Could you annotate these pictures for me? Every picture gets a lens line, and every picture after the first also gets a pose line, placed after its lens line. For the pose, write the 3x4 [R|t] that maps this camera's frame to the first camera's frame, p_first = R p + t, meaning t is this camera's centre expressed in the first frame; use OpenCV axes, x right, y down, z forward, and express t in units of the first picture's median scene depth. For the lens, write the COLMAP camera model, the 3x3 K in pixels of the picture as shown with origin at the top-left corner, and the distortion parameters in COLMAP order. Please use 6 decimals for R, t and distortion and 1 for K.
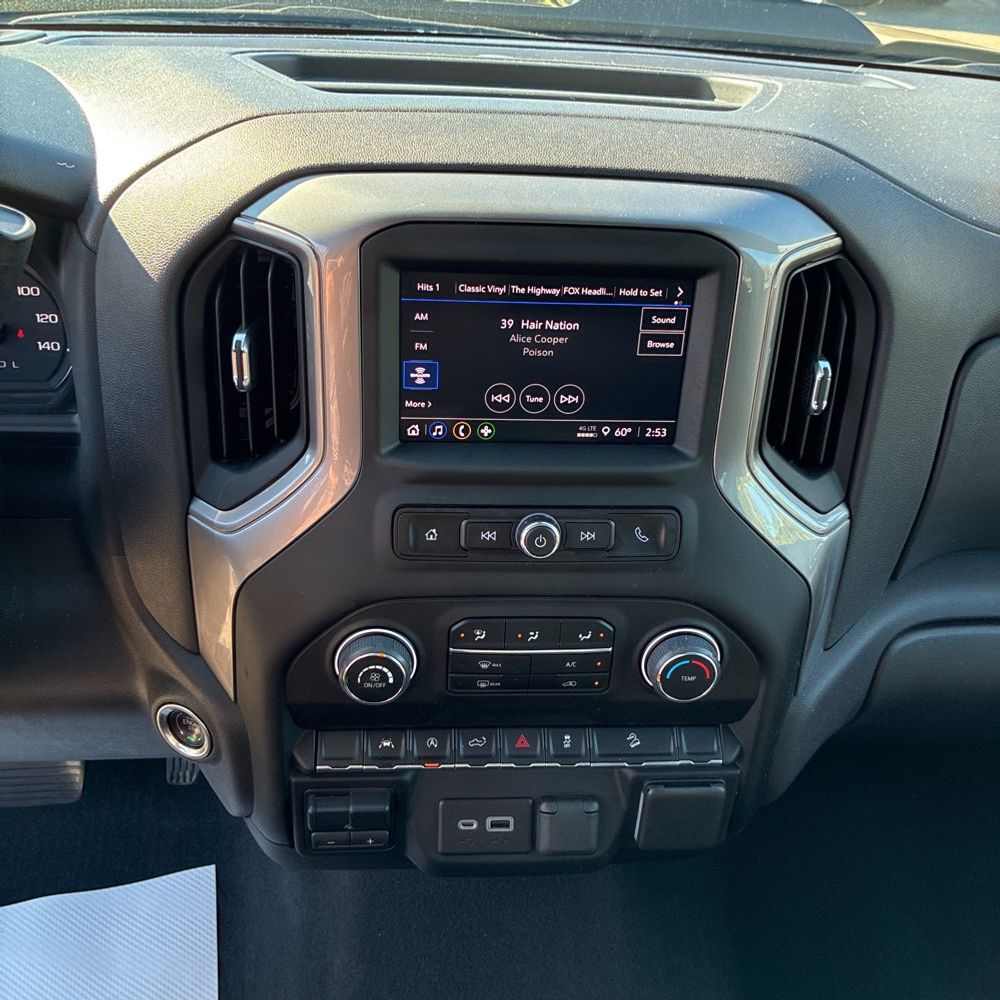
lens RADIAL K [[1111.9, 0, 515.0], [0, 1111.9, 504.1], [0, 0, 1]] dist [0.025246, -0.042114]
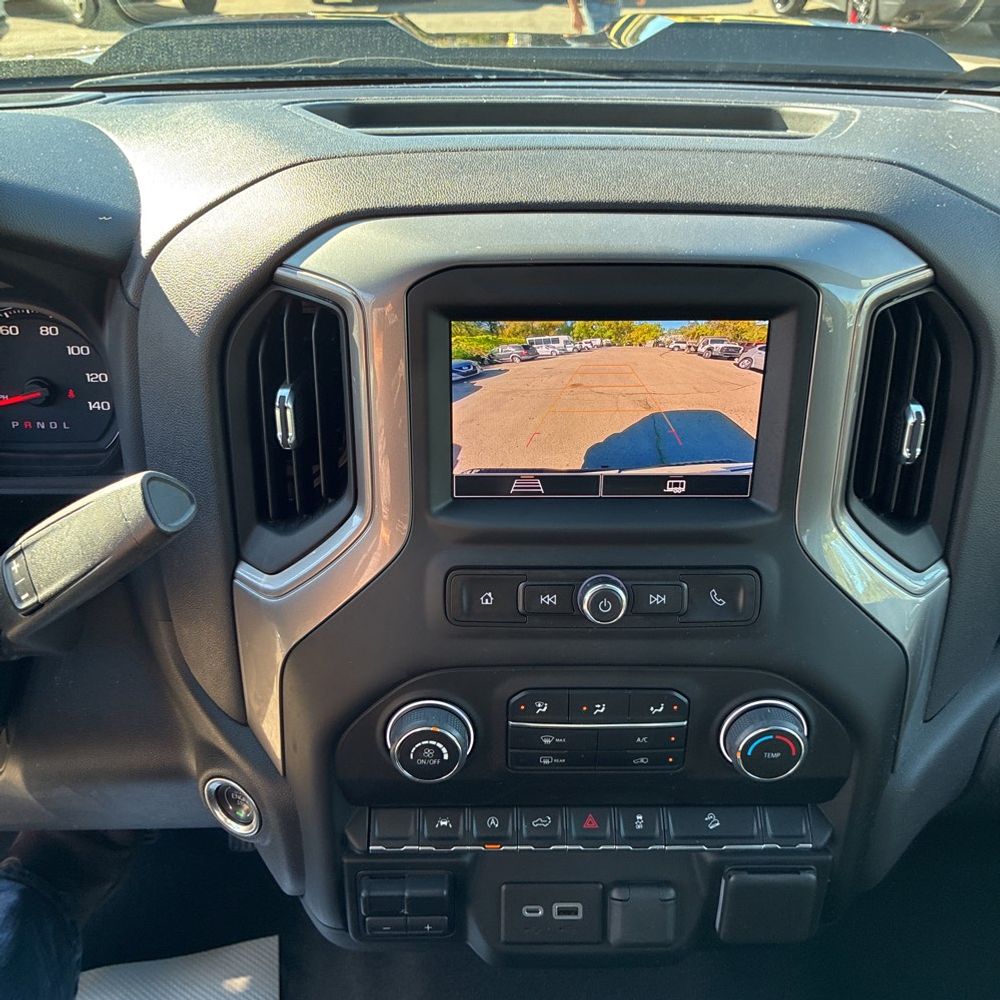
lens RADIAL K [[1108.8, 0, 500.0], [0, 1108.8, 500.0], [0, 0, 1]] dist [0.001056, 0.014570]
pose [[0.996557, -0.013490, -0.081801, 0.011436], [0.009578, 0.998800, -0.048024, -0.009973], [0.082351, 0.047075, 0.995491, 0.071848]]
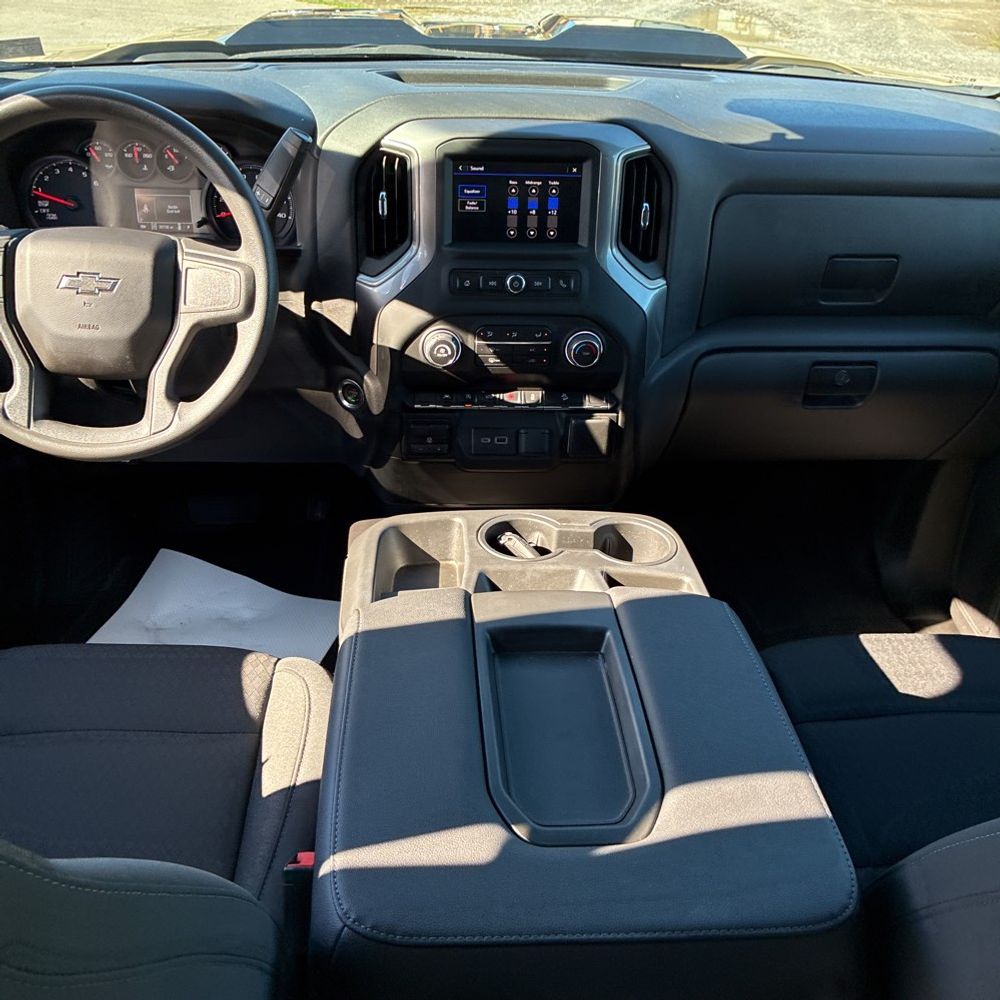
lens RADIAL K [[1023.7, 0, 488.2], [0, 1023.7, 500.5], [0, 0, 1]] dist [0.009276, 0.008575]
pose [[0.999109, -0.012811, -0.040218, 0.041185], [0.012909, 0.999914, 0.002182, 0.431184], [0.040187, -0.002699, 0.999189, -0.984131]]
